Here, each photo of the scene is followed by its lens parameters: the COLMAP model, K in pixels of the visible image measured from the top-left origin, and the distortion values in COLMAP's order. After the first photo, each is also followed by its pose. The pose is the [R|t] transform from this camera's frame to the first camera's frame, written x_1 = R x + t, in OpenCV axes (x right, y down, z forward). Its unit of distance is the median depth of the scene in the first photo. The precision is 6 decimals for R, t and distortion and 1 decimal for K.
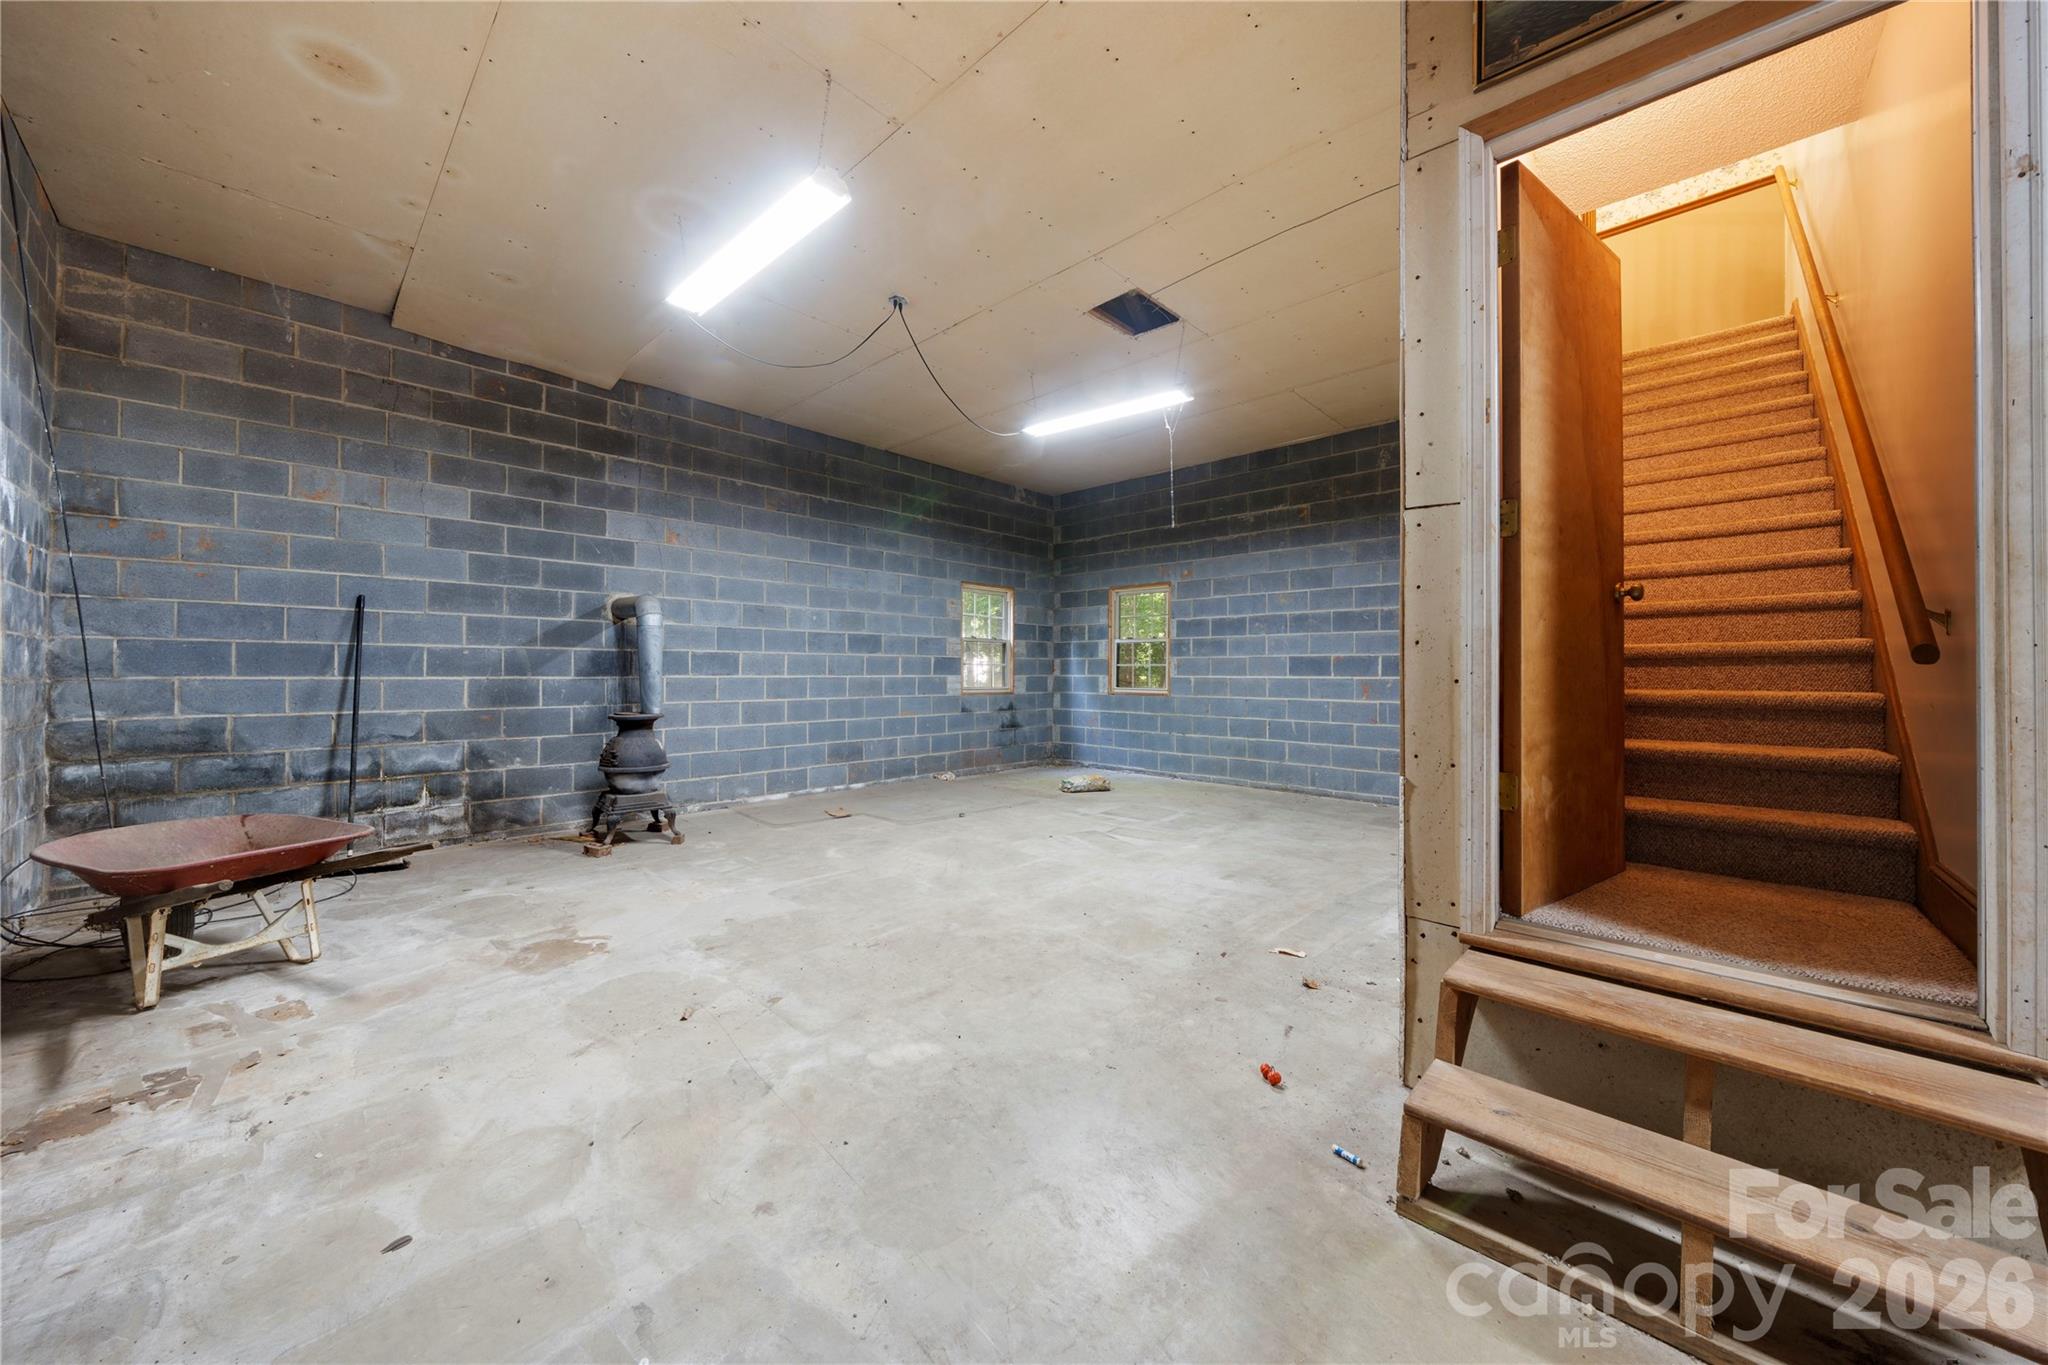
lens RADIAL K [[707.3, 0, 1002.7], [0, 707.3, 666.9], [0, 0, 1]] dist [-0.006402, -0.000531]
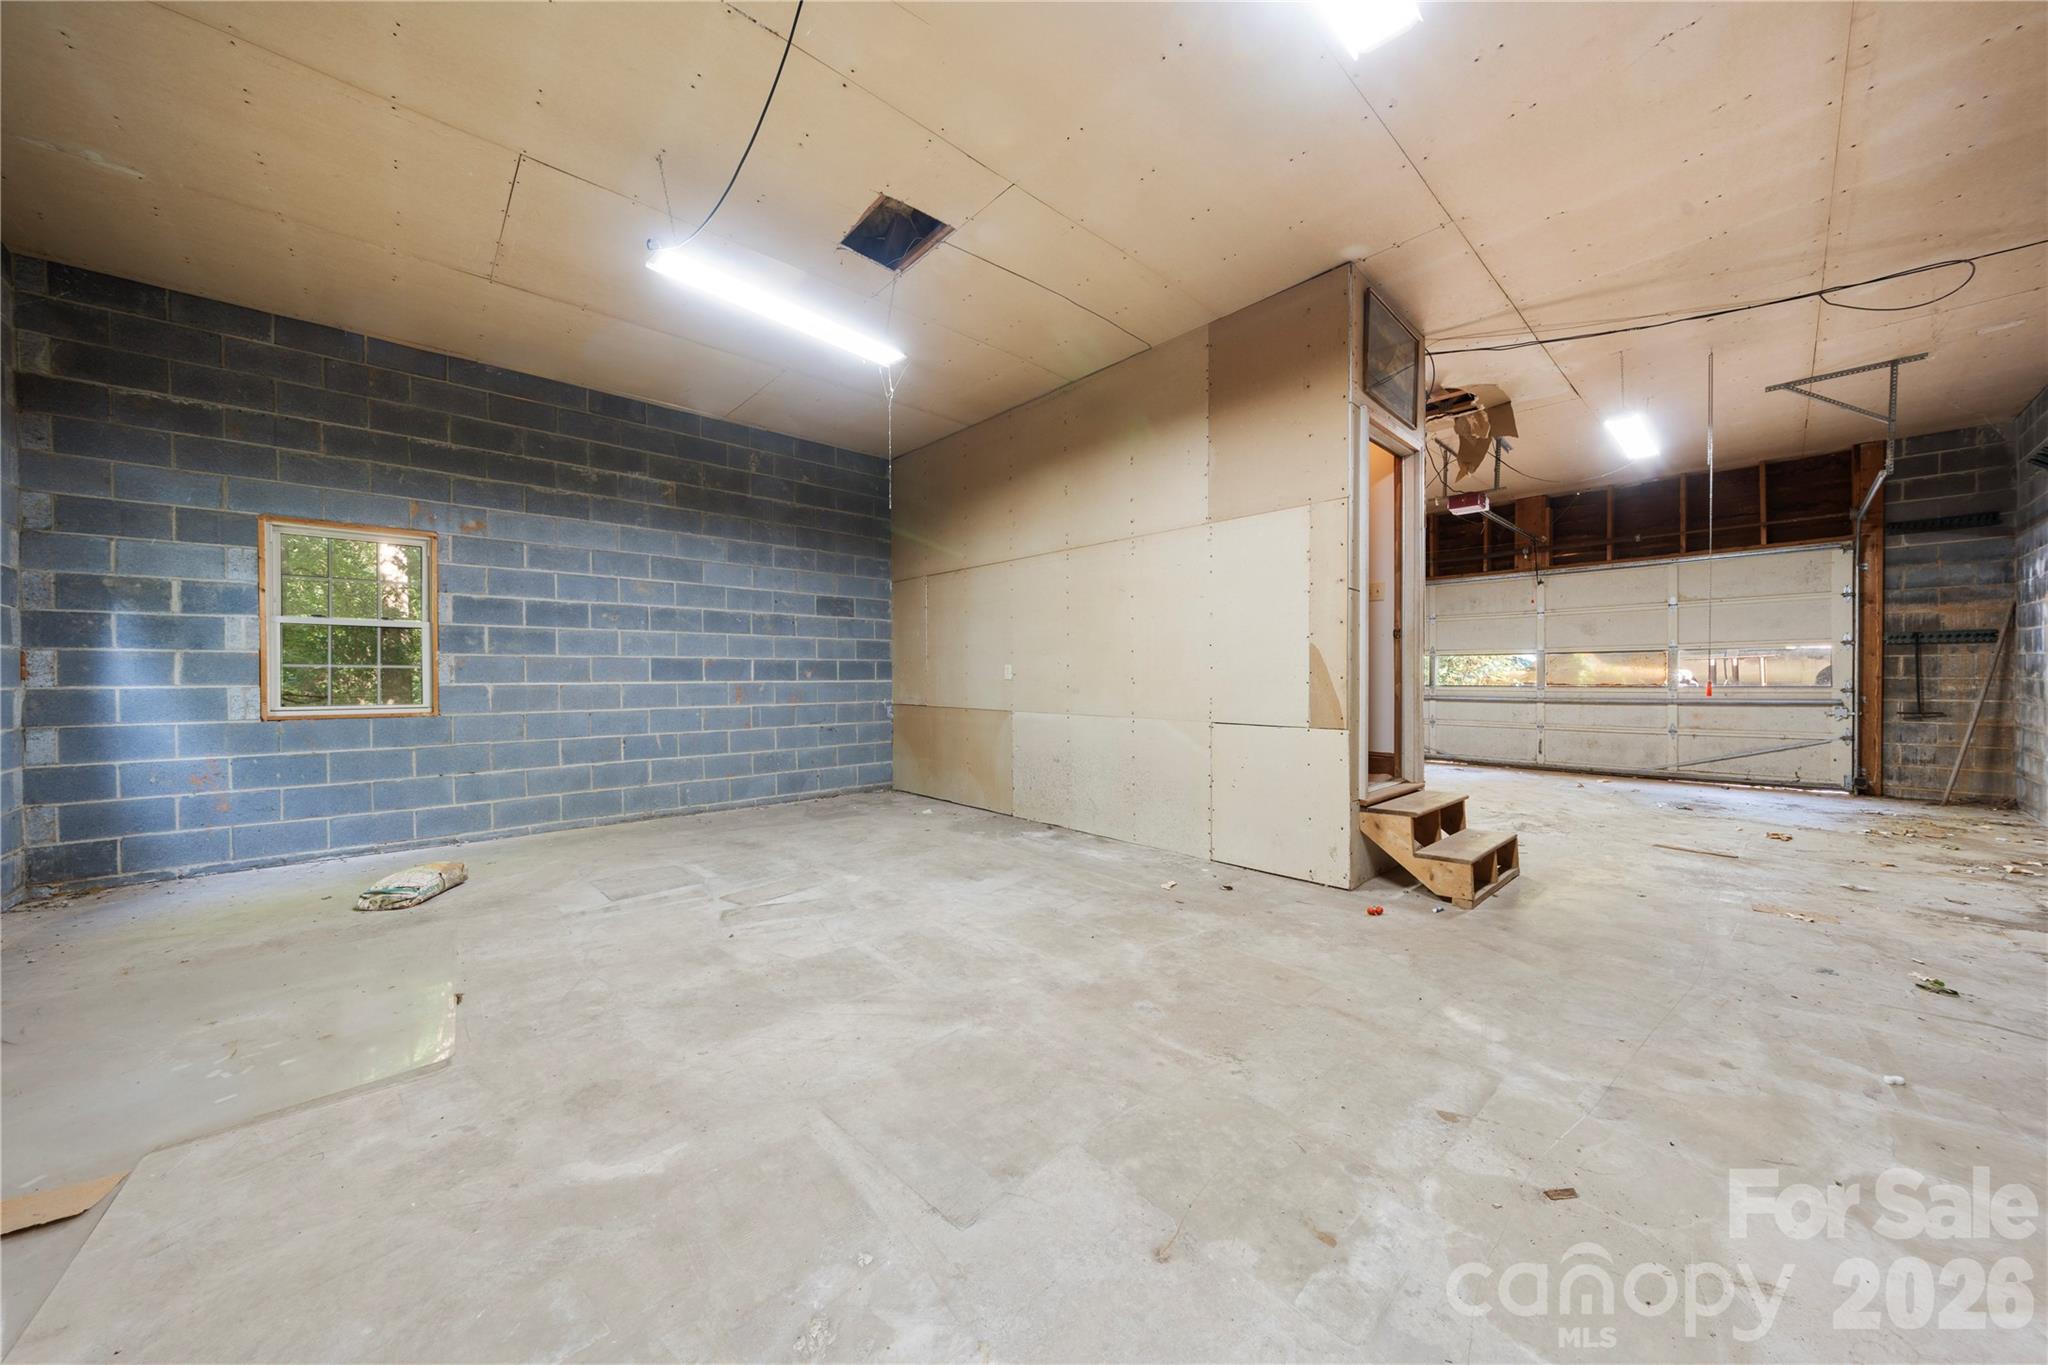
lens RADIAL K [[707.3, 0, 1004.2], [0, 707.3, 686.5], [0, 0, 1]] dist [-0.006402, -0.000531]
pose [[0.059644, -0.017842, 0.998060, -0.399729], [-0.003091, 0.999832, 0.018059, 0.002739], [-0.998215, -0.004162, 0.059578, 0.525922]]
